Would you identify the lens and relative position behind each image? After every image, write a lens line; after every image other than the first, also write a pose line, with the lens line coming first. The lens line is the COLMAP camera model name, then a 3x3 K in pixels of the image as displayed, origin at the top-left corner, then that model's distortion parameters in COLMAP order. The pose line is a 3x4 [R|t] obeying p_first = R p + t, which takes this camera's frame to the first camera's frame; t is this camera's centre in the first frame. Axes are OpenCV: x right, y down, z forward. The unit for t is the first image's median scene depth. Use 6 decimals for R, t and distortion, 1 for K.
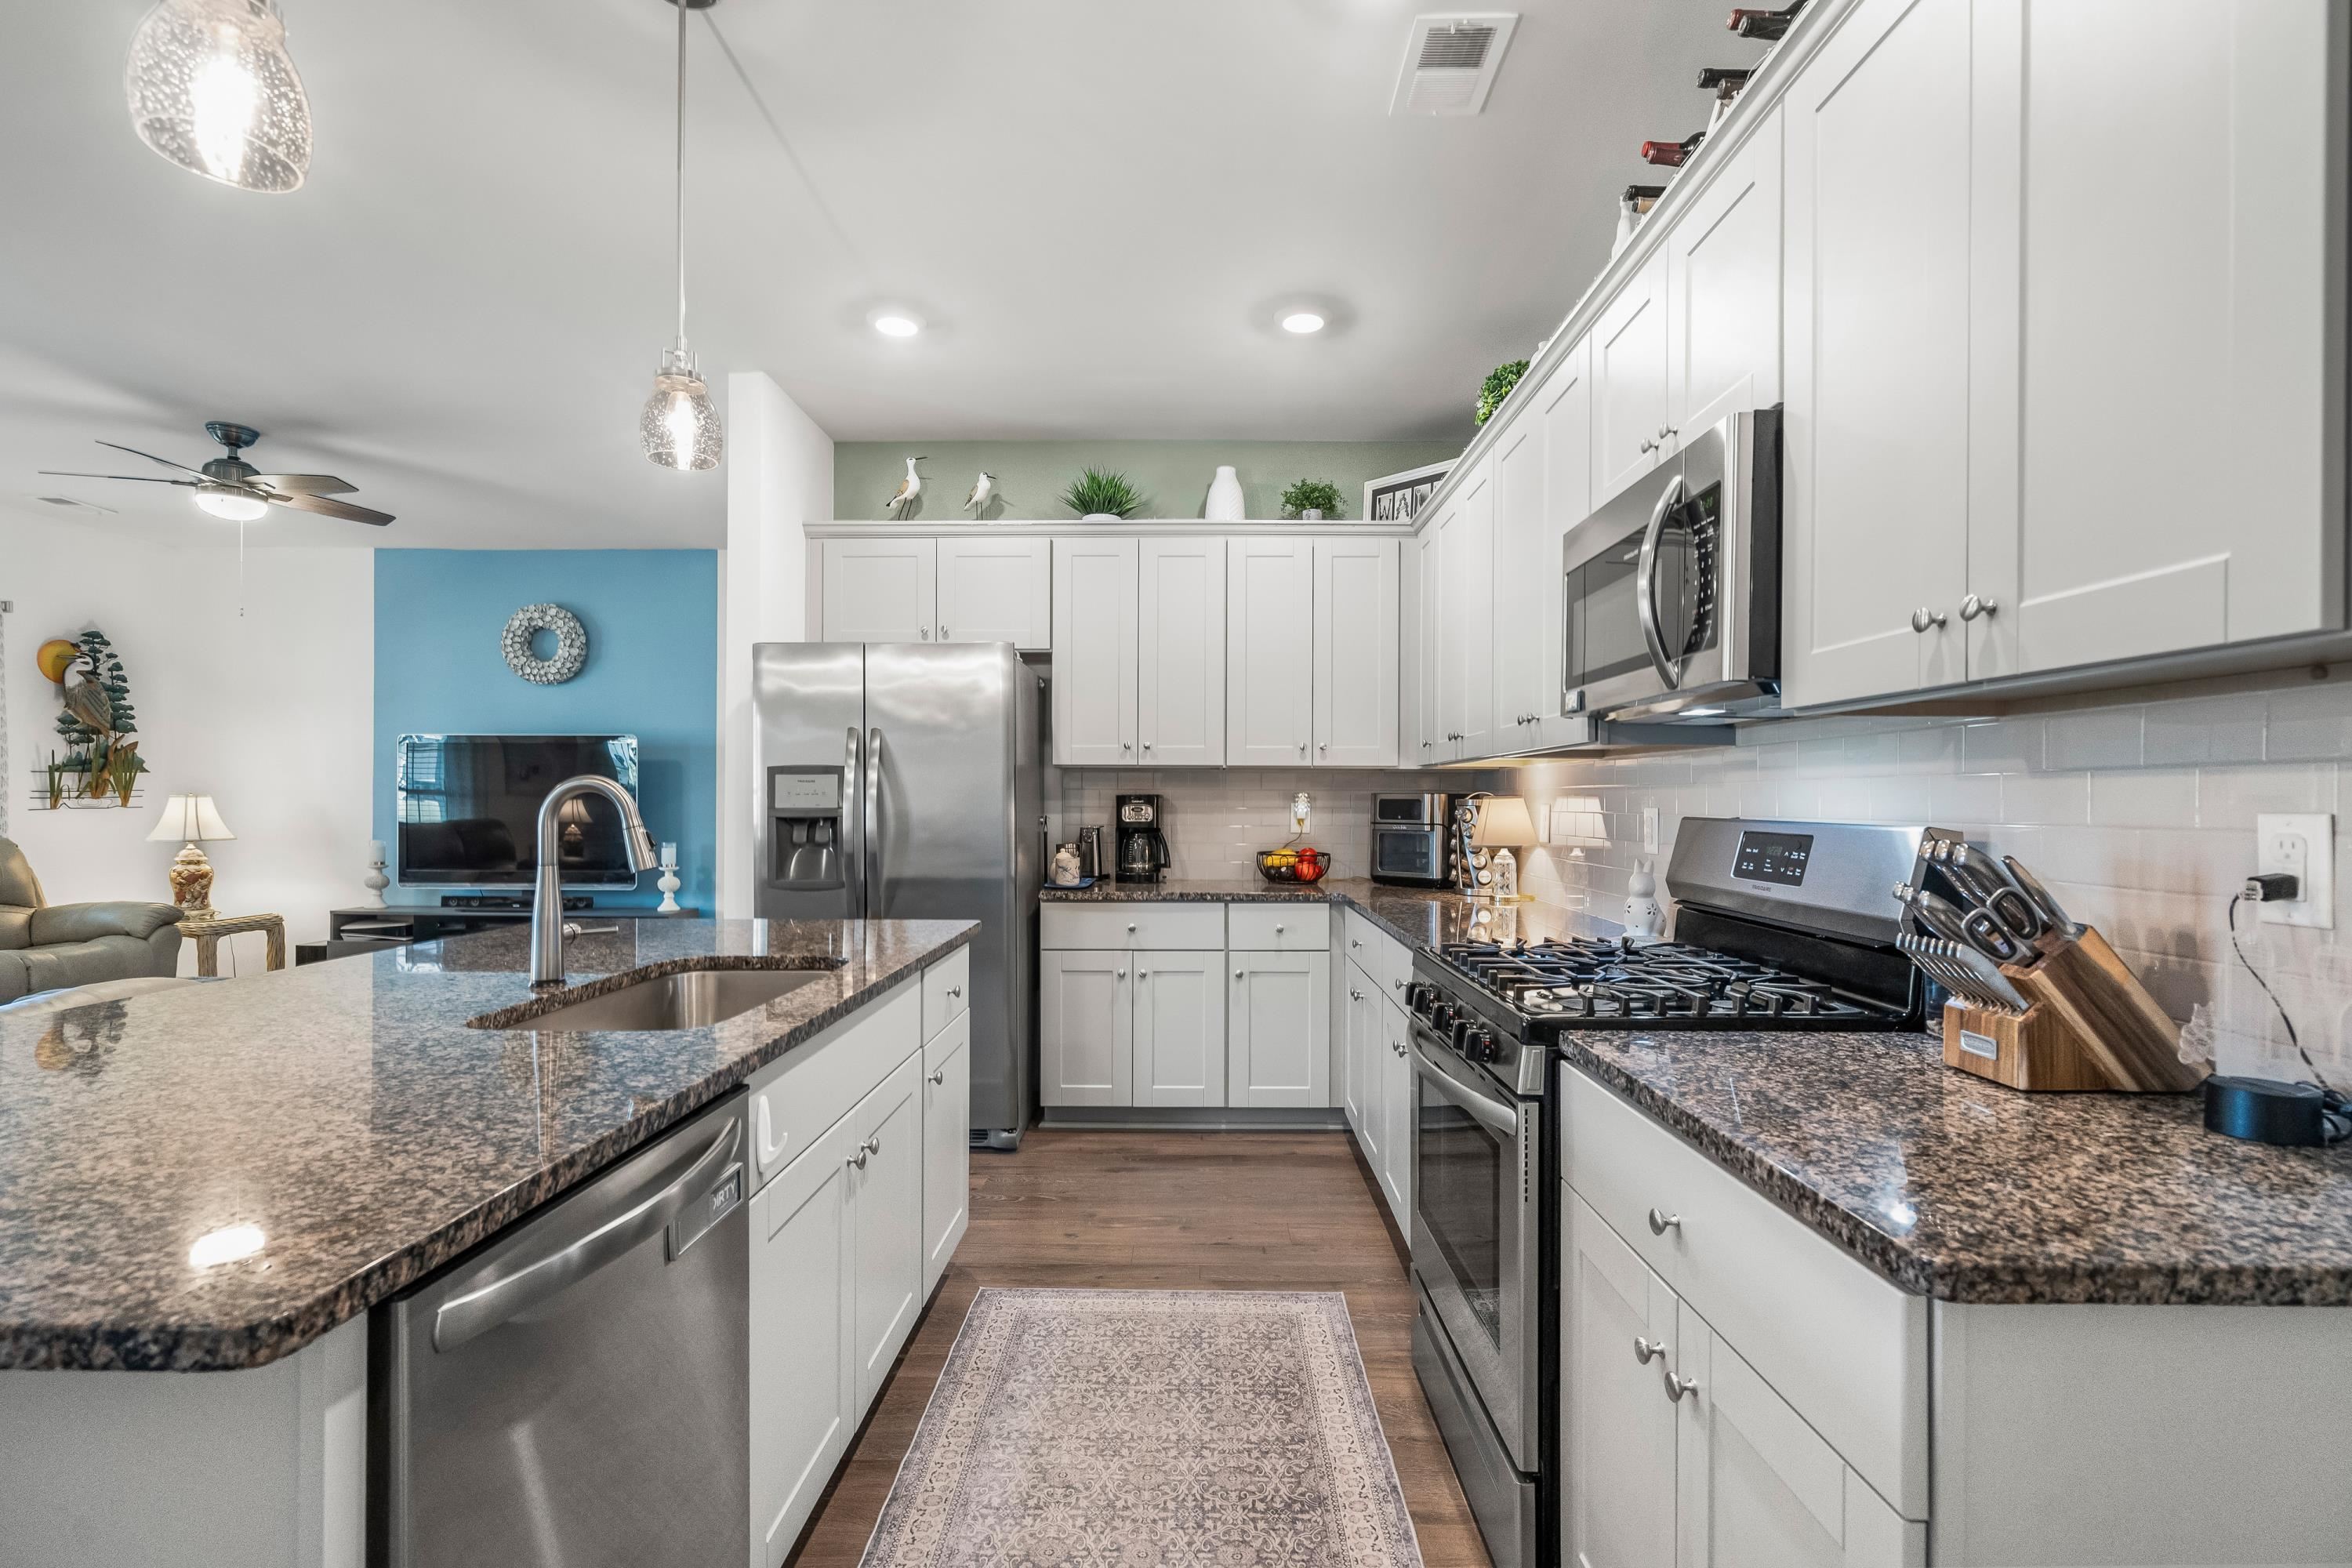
lens RADIAL K [[1072.0, 0, 1184.7], [0, 1072.0, 800.9], [0, 0, 1]] dist [-0.005357, 0.001264]
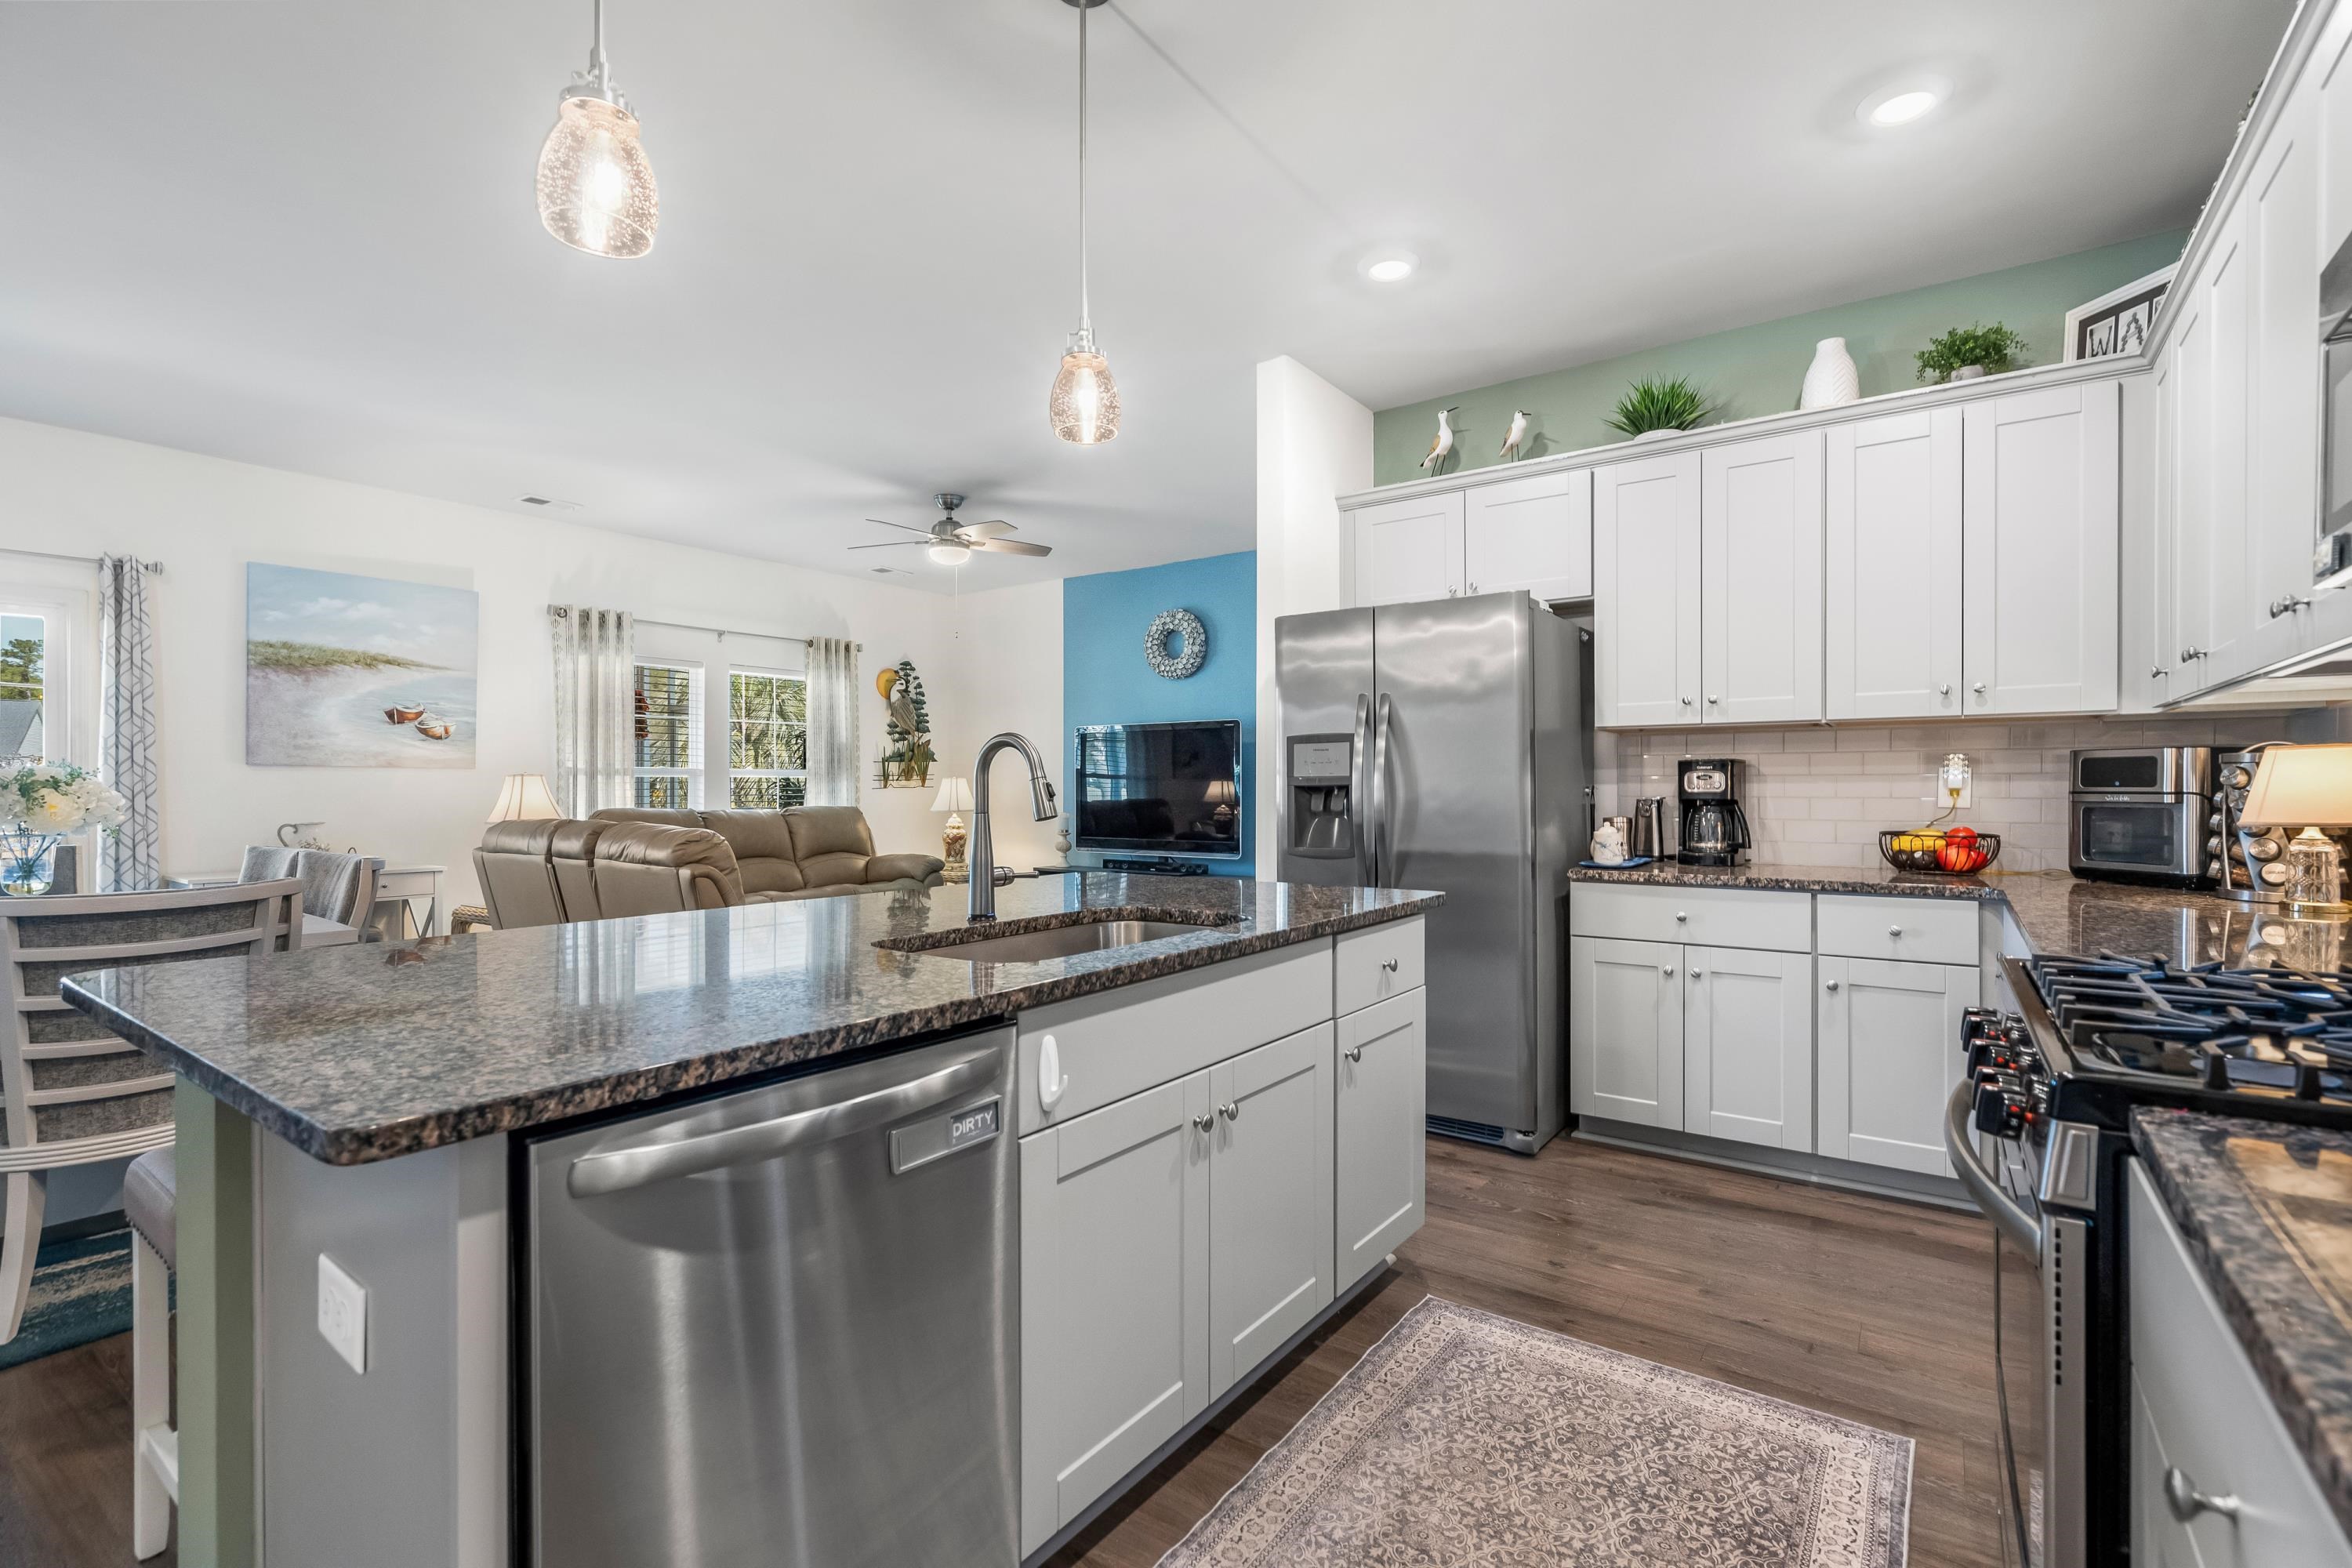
lens RADIAL K [[1064.5, 0, 1169.2], [0, 1064.5, 790.3], [0, 0, 1]] dist [-0.003436, 0.001134]
pose [[0.814949, -0.003295, -0.579524, 0.101728], [0.004370, 0.999990, 0.000459, 0.016996], [0.579516, -0.002907, 0.814955, 0.092638]]
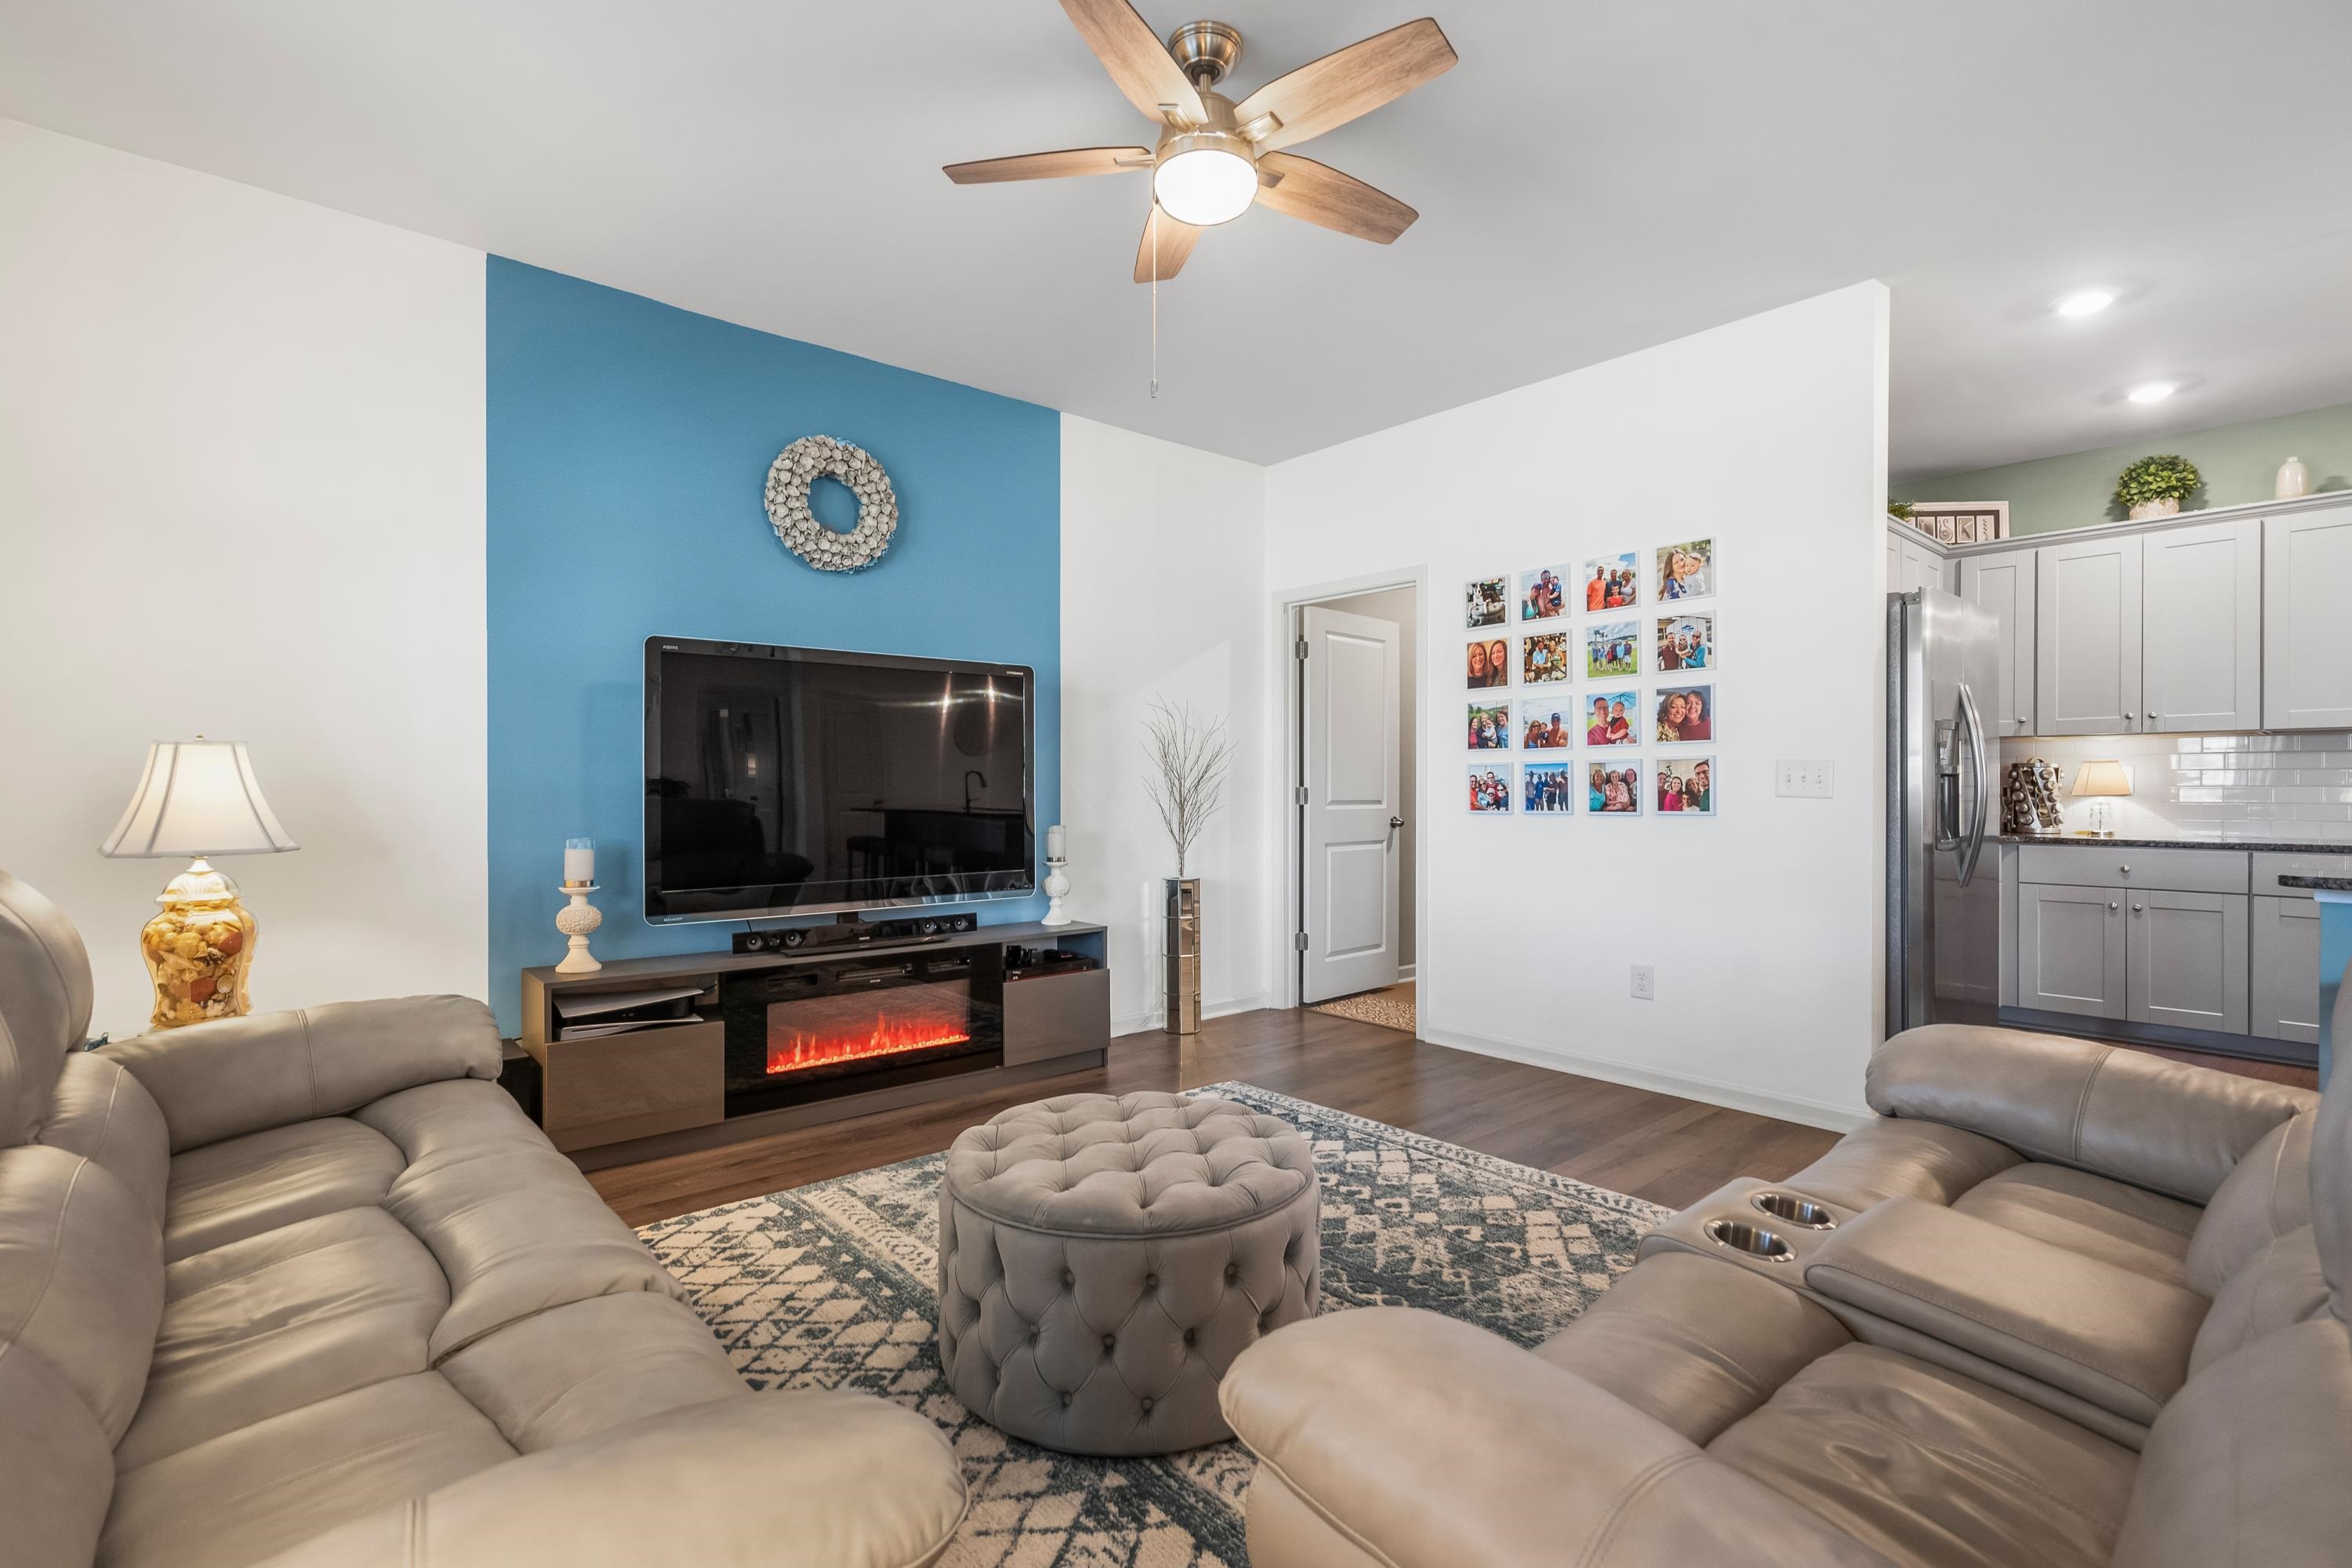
lens RADIAL K [[1084.9, 0, 1169.4], [0, 1084.9, 789.8], [0, 0, 1]] dist [-0.001448, 0.000947]
pose [[0.749361, -0.007030, 0.662124, -1.390157], [0.003765, 0.999973, 0.006356, 0.018511], [-0.662151, -0.002270, 0.749367, 0.669112]]
